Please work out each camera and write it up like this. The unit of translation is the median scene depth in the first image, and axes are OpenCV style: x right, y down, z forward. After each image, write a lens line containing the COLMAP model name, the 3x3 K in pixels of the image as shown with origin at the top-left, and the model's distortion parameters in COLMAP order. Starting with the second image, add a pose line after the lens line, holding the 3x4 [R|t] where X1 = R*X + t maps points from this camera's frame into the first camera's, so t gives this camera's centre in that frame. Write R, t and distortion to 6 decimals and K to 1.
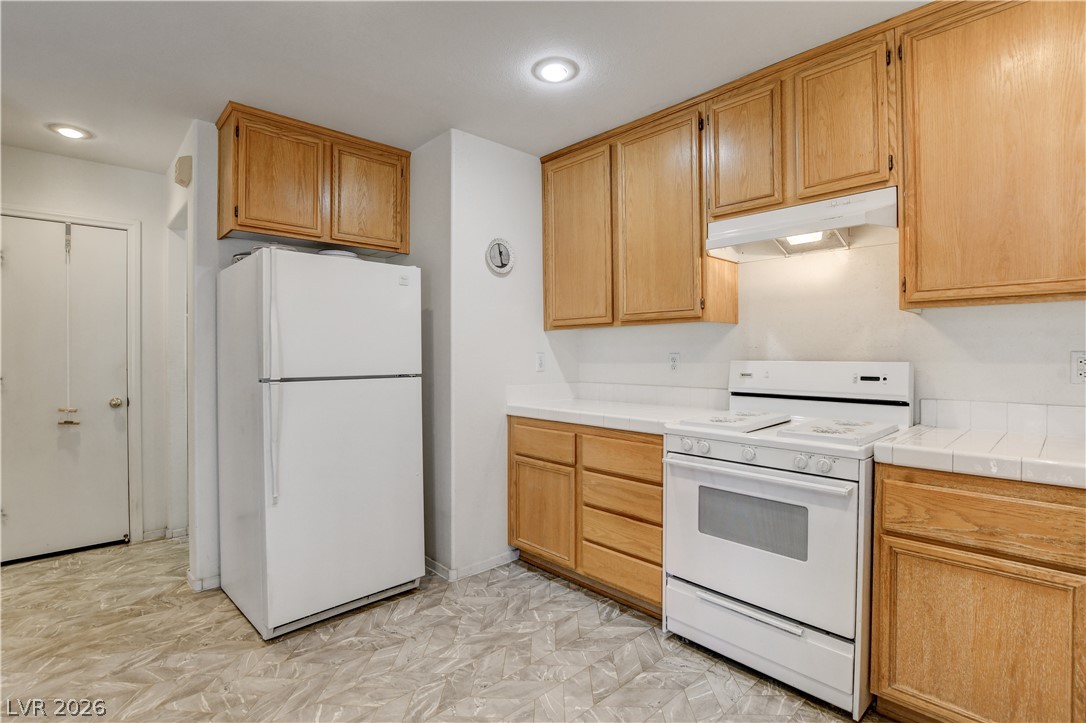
lens RADIAL K [[512.0, 0, 538.6], [0, 512.0, 356.8], [0, 0, 1]] dist [-0.023917, 0.000475]
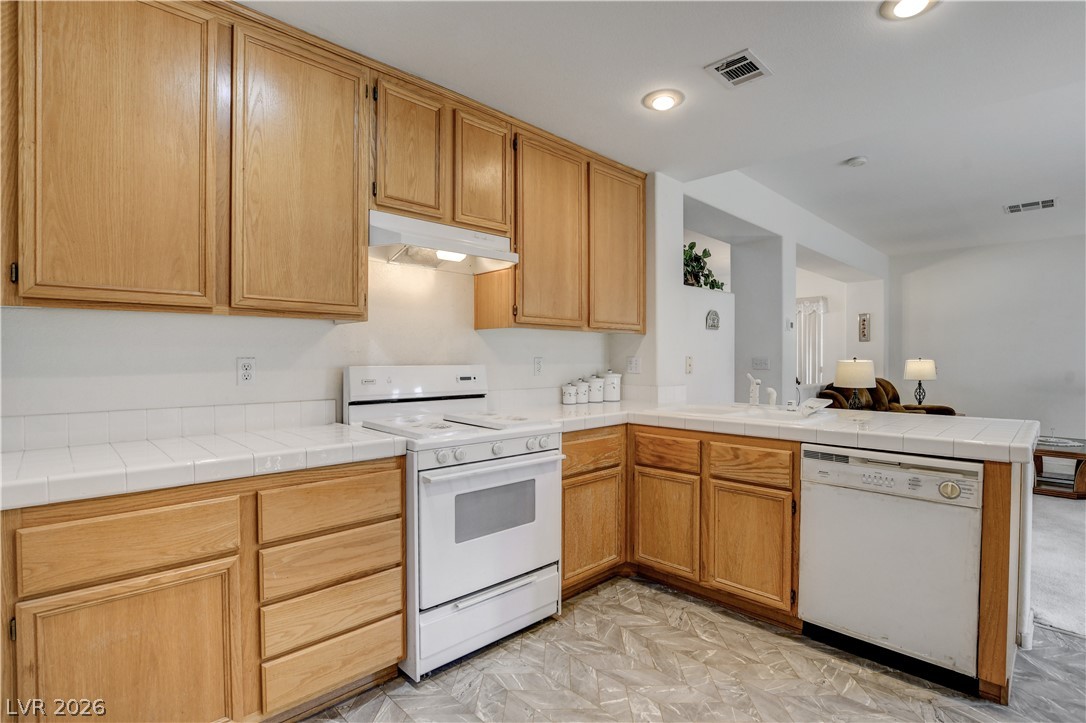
lens RADIAL K [[526.7, 0, 545.4], [0, 526.7, 365.3], [0, 0, 1]] dist [-0.025476, 0.000345]
pose [[-0.021539, -0.010501, 0.999713, -0.676395], [0.005891, 0.999926, 0.010630, -0.002671], [-0.999751, 0.006118, -0.021475, 0.848687]]
